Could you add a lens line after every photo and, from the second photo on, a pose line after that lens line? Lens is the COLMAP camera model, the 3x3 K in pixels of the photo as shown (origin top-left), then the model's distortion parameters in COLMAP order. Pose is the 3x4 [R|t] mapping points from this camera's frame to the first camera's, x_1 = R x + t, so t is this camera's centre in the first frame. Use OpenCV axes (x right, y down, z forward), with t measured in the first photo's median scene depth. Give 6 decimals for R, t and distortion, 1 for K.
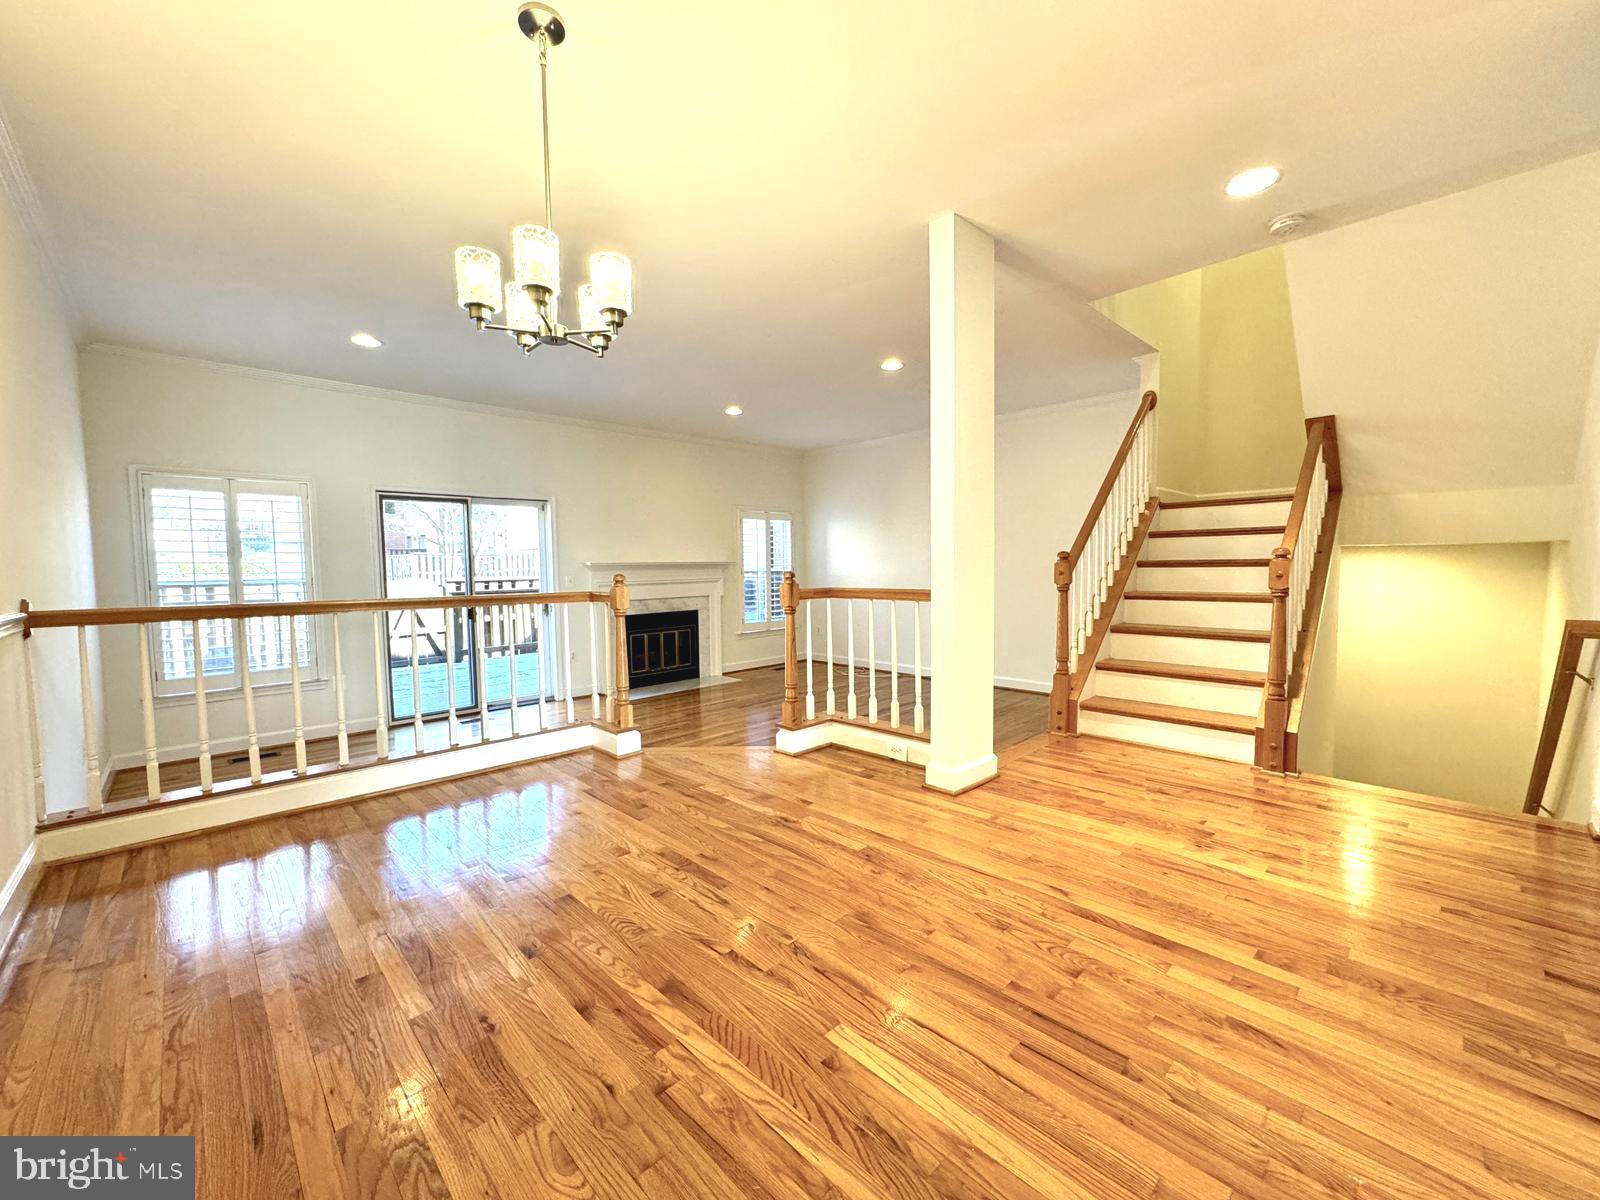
lens RADIAL K [[637.0, 0, 799.7], [0, 637.0, 600.0], [0, 0, 1]] dist [-0.001790, 0.000720]
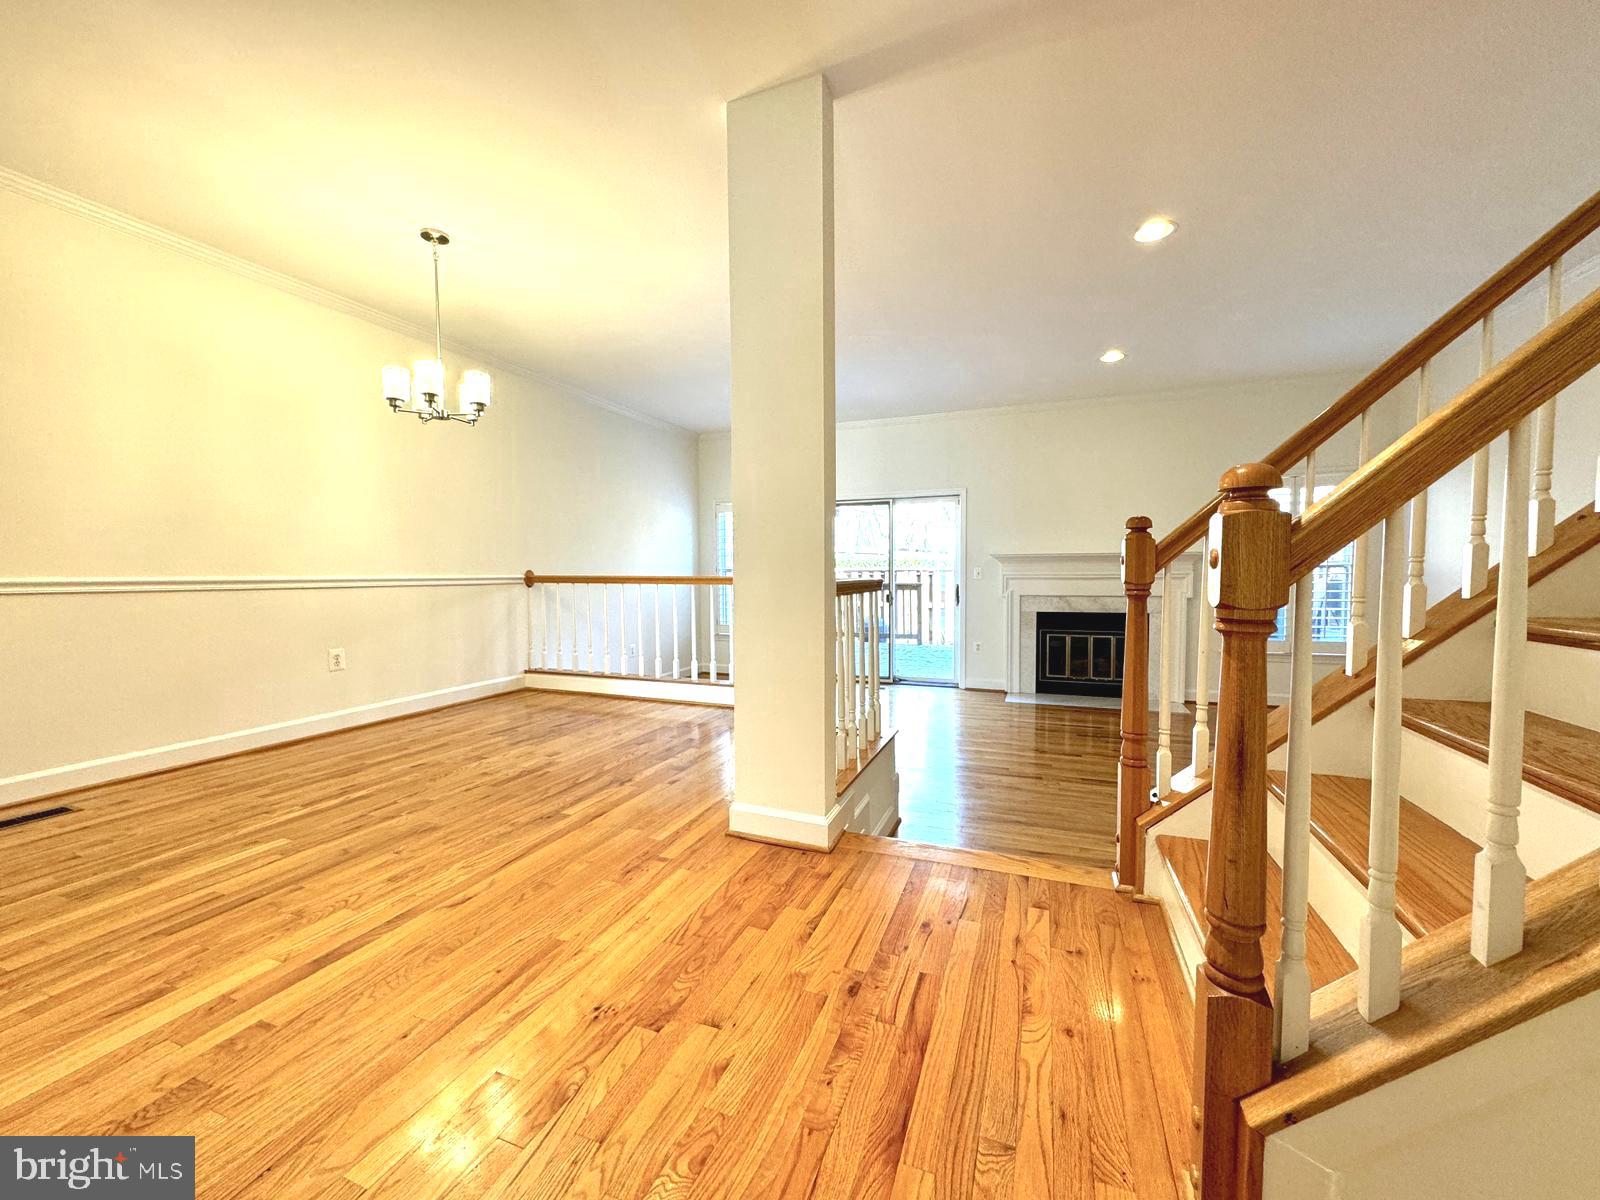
lens RADIAL K [[637.0, 0, 800.3], [0, 637.0, 592.3], [0, 0, 1]] dist [-0.001790, 0.000720]
pose [[0.415244, 0.044162, -0.908637, 1.224449], [-0.050591, 0.998396, 0.025405, -0.027558], [0.908302, 0.035419, 0.416812, 0.905780]]
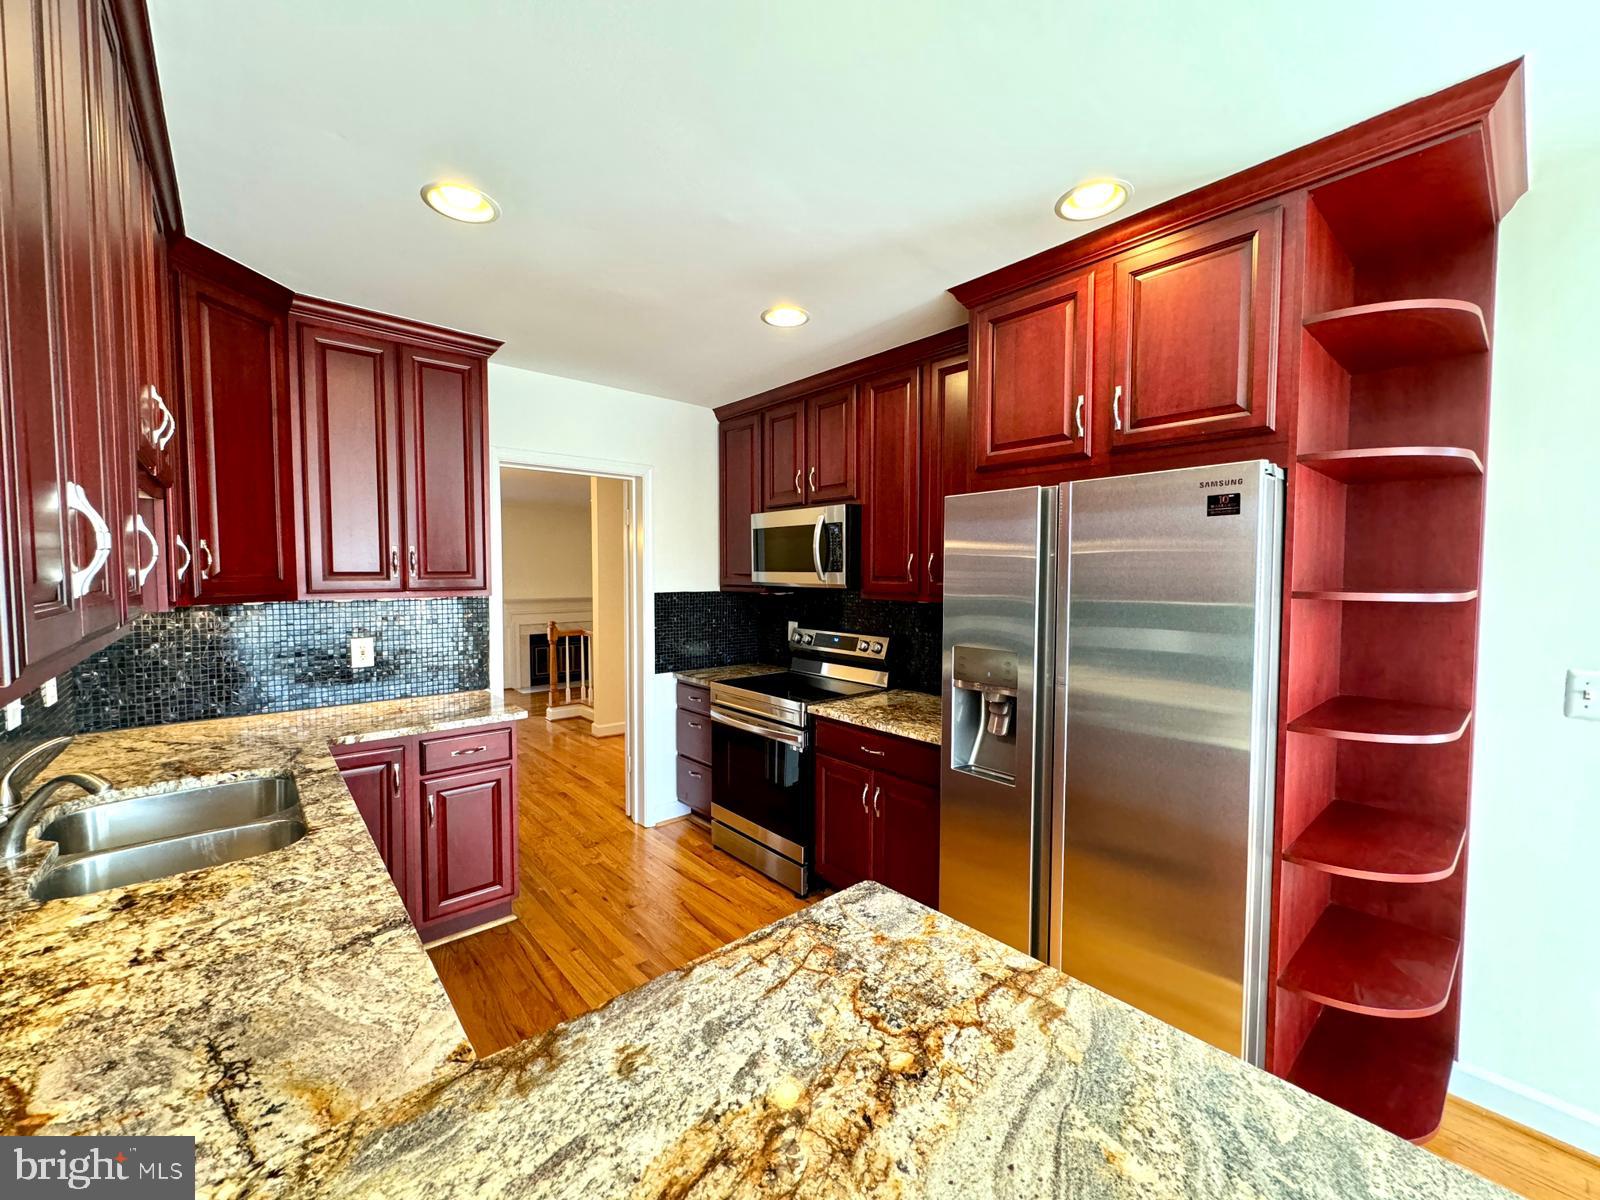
lens RADIAL K [[637.0, 0, 795.6], [0, 637.0, 600.7], [0, 0, 1]] dist [-0.001790, 0.000720]
pose [[0.998034, 0.018706, -0.059811, 1.212256], [-0.019252, 0.999778, -0.008562, -0.157411], [0.059638, 0.009697, 0.998173, -1.229867]]
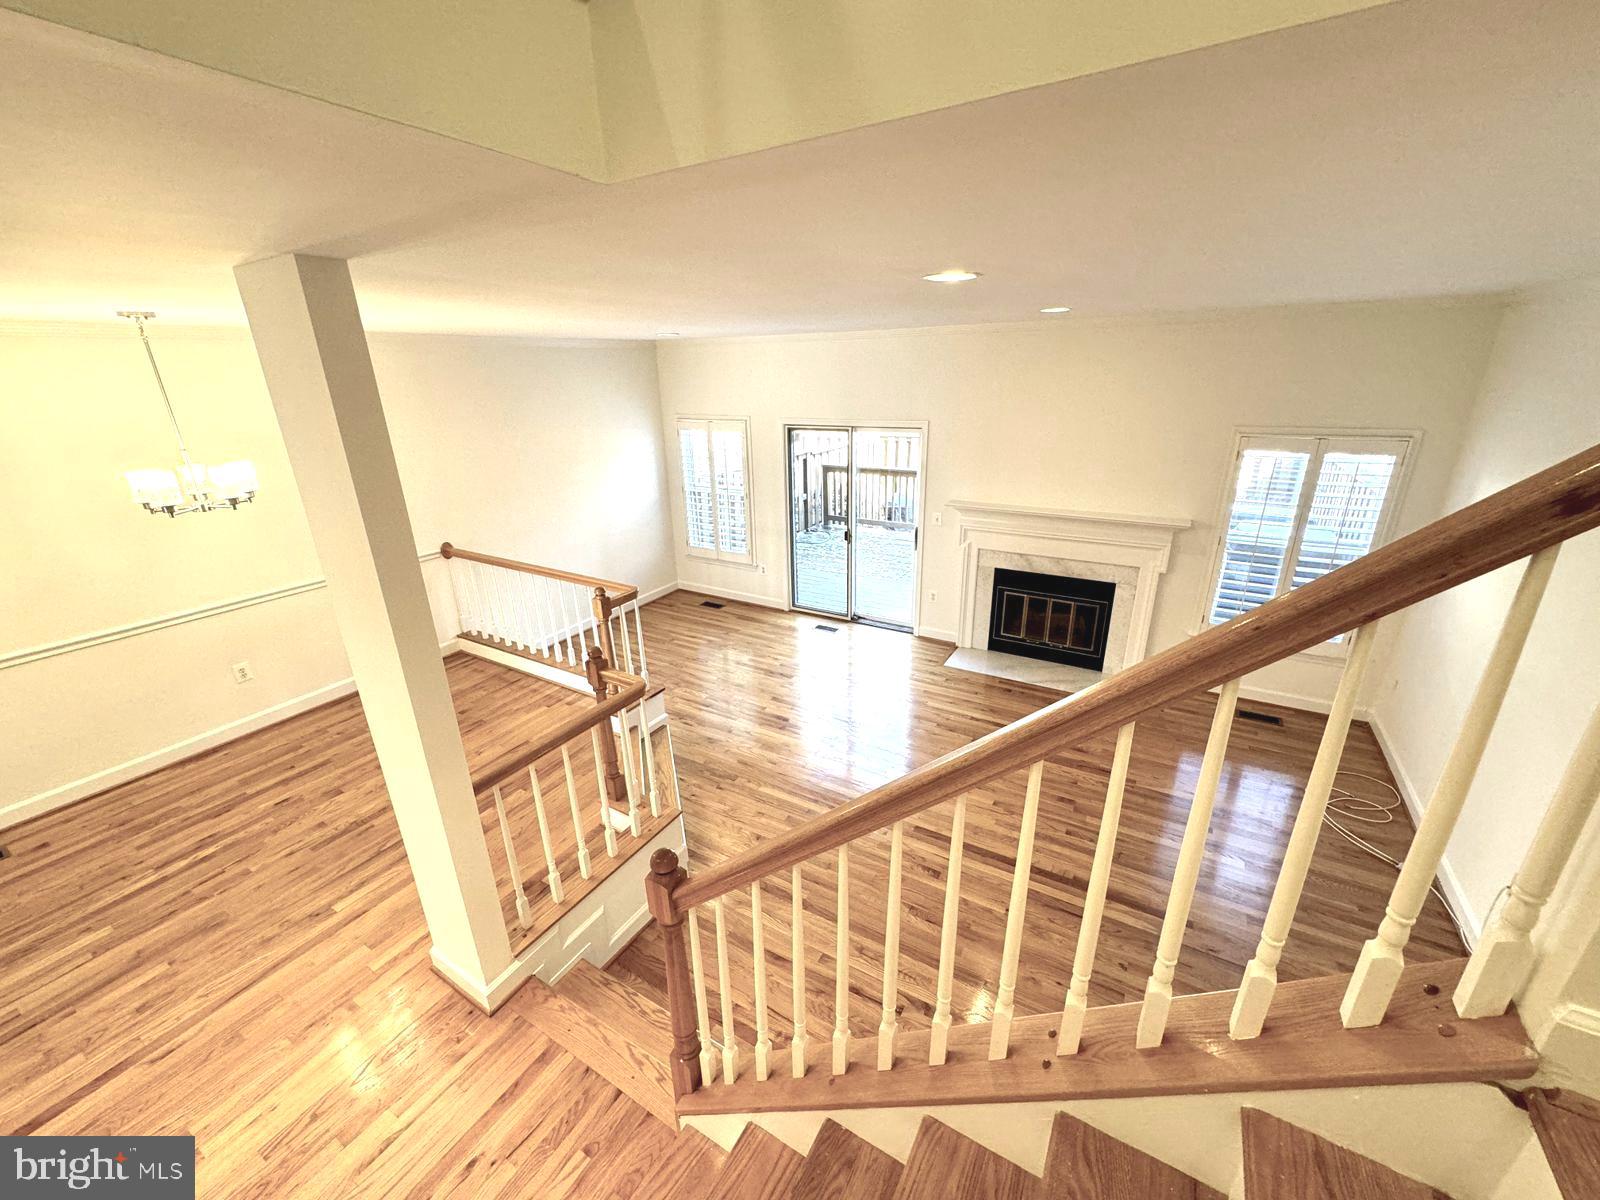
lens RADIAL K [[637.0, 0, 803.4], [0, 637.0, 599.1], [0, 0, 1]] dist [-0.001790, 0.000720]
pose [[0.260429, 0.340856, -0.903324, 1.250929], [-0.036100, 0.938392, 0.343681, -0.631612], [0.964818, -0.056894, 0.256690, 1.602721]]
